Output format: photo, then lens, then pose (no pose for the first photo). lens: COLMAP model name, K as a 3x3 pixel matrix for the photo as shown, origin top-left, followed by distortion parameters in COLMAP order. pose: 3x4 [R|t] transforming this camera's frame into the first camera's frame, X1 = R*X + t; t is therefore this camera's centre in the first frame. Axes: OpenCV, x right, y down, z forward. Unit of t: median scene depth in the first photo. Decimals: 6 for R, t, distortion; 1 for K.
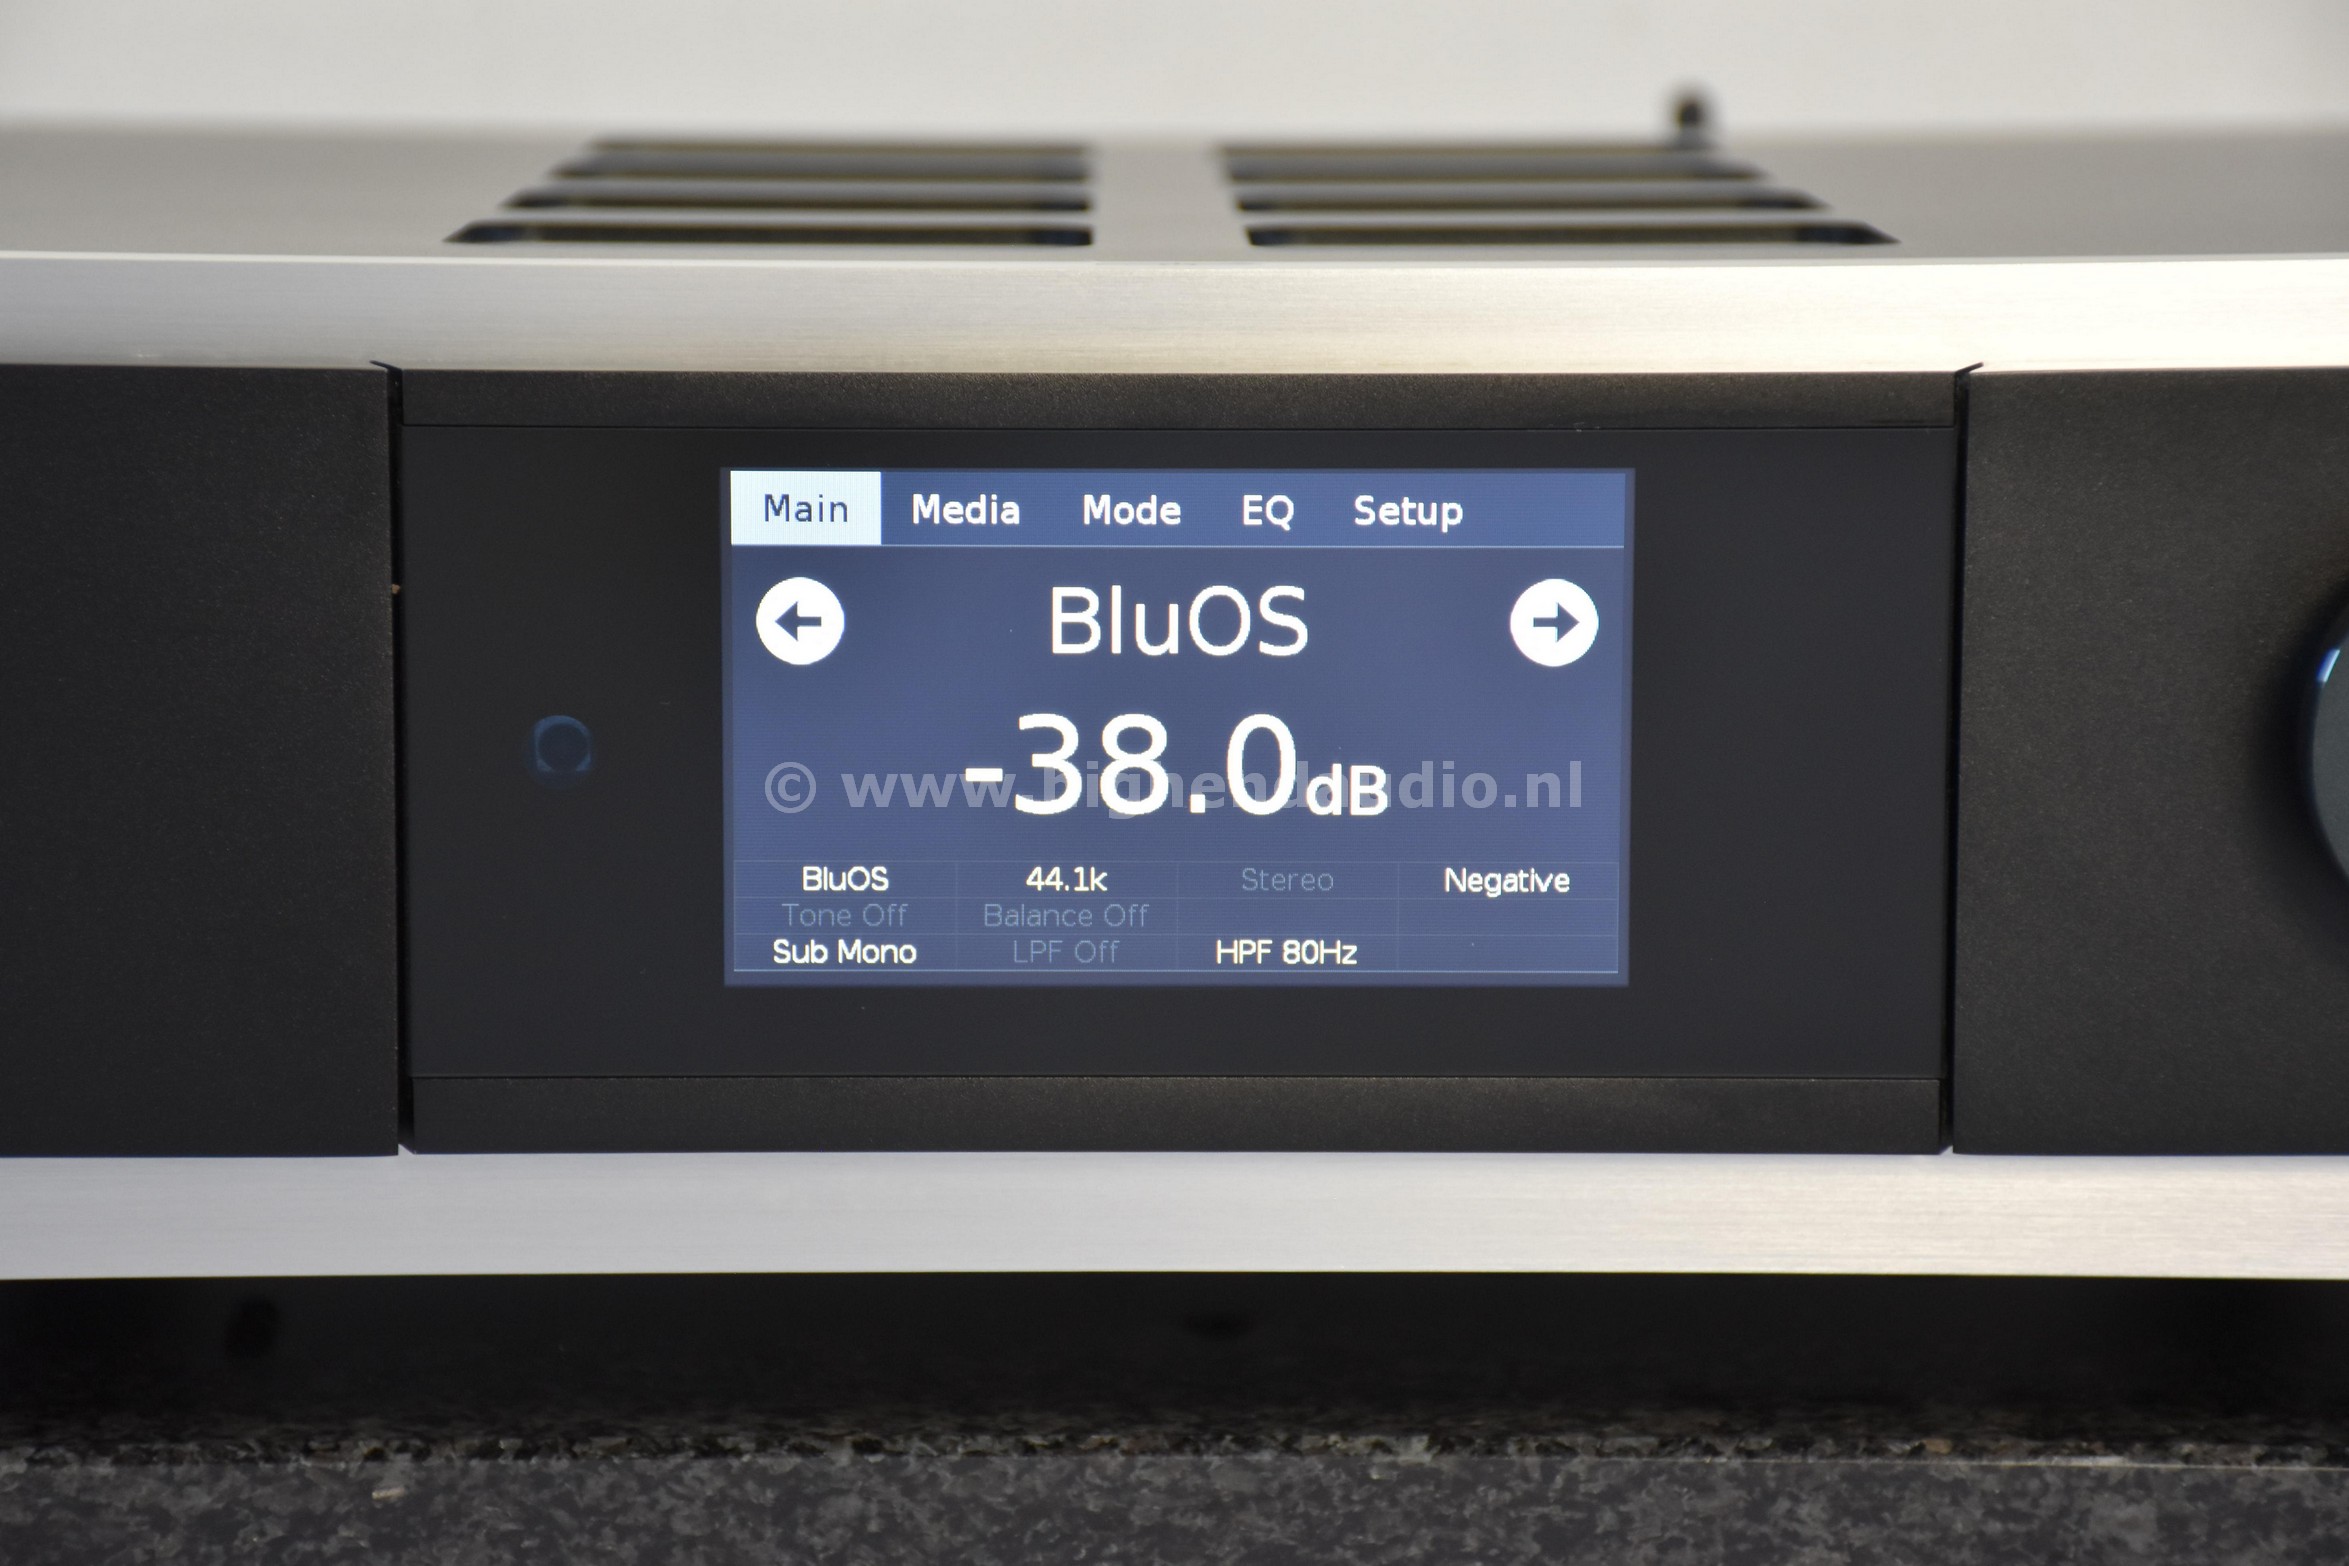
lens RADIAL K [[7068.9, 0, 1174.5], [0, 7068.9, 783.0], [0, 0, 1]] dist [0.762543, 0.894017]
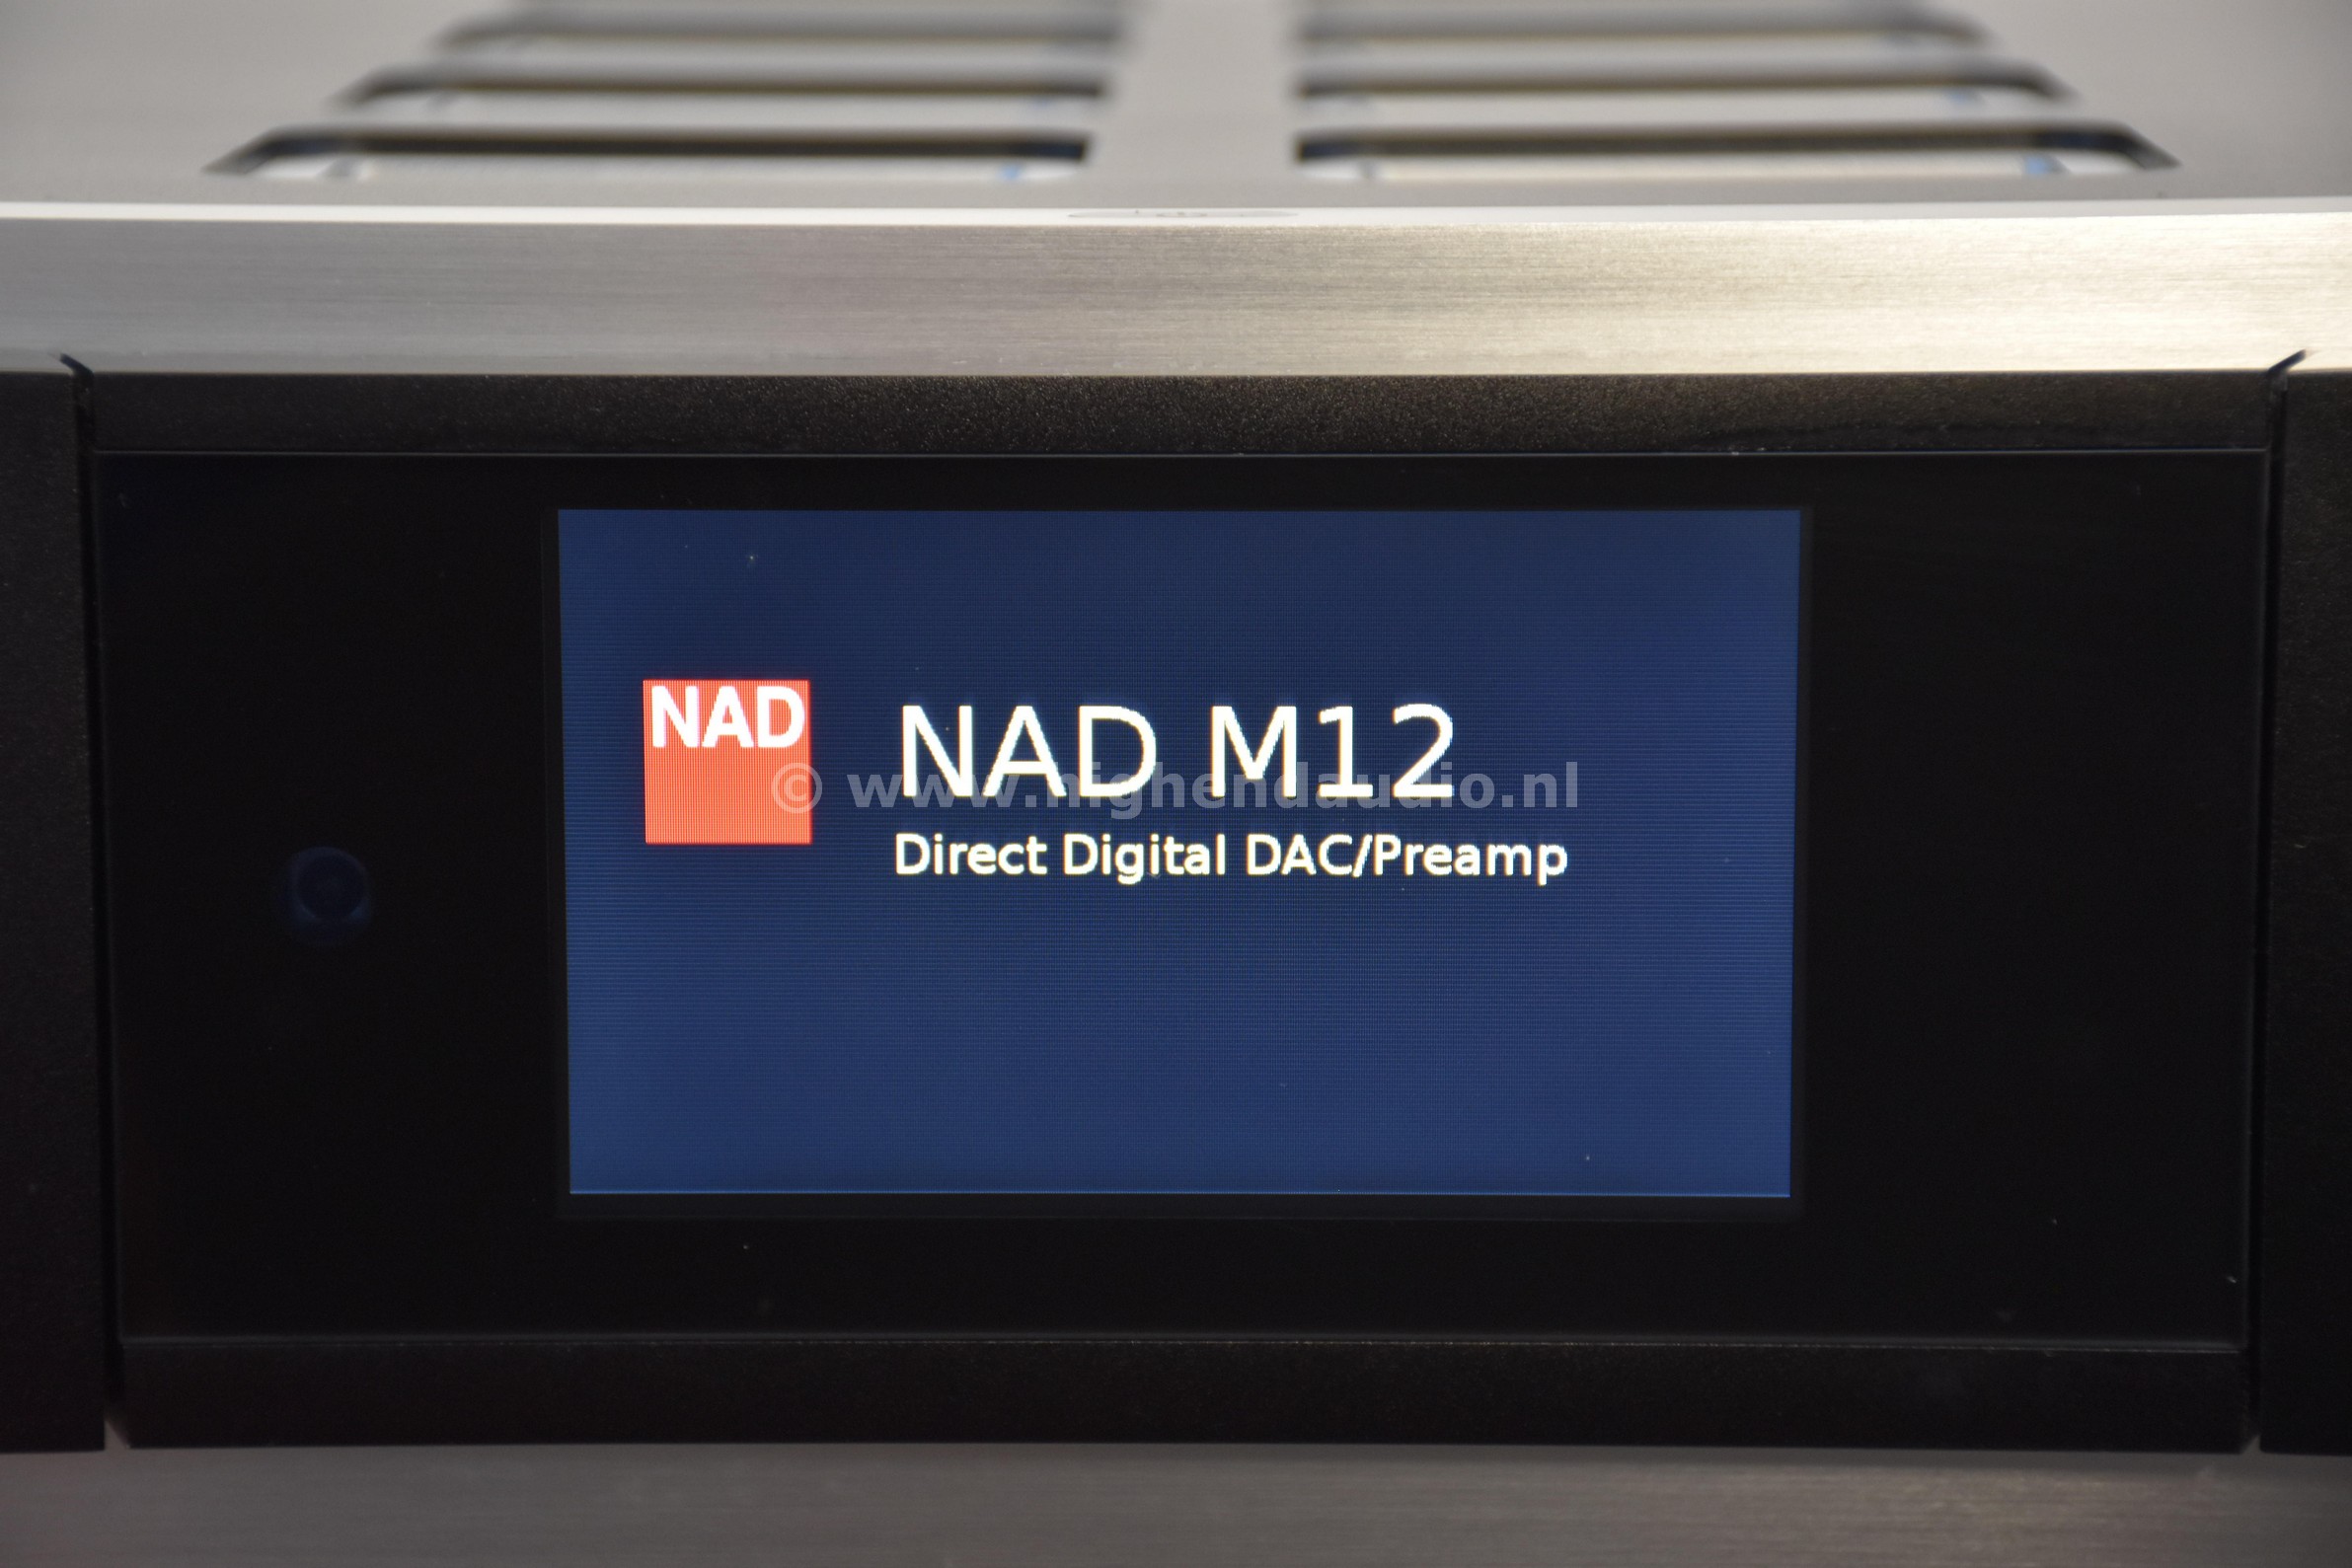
lens RADIAL K [[7077.2, 0, 1176.0], [0, 7077.2, 784.0], [0, 0, 1]] dist [0.762543, 0.894017]
pose [[0.999599, -0.000561, -0.028326, 0.020552], [0.001625, 0.999293, 0.037566, -0.042659], [0.028285, -0.037597, 0.998893, 0.273115]]
